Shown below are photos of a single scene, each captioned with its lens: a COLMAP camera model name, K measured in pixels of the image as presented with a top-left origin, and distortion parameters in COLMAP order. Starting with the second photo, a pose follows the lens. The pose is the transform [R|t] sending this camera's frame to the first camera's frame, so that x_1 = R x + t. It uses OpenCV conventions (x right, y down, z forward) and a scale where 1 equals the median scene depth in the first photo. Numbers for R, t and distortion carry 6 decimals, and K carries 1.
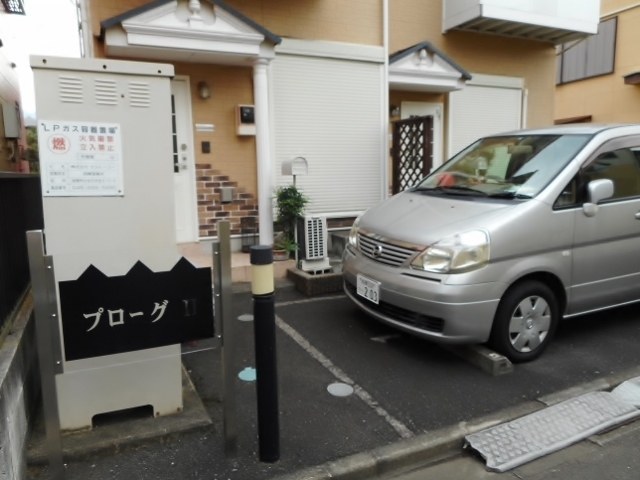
lens RADIAL K [[486.1, 0, 323.2], [0, 486.1, 242.1], [0, 0, 1]] dist [0.016496, -0.004029]
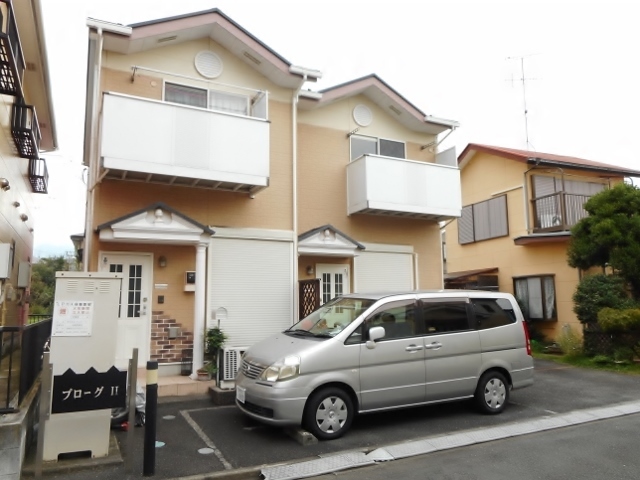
lens RADIAL K [[486.1, 0, 323.2], [0, 486.1, 242.1], [0, 0, 1]] dist [0.016496, -0.004029]
pose [[0.999853, 0.009328, 0.014389, 0.285731], [-0.005071, 0.962409, -0.271558, 0.041324], [-0.016381, 0.271445, 0.962314, -0.586017]]
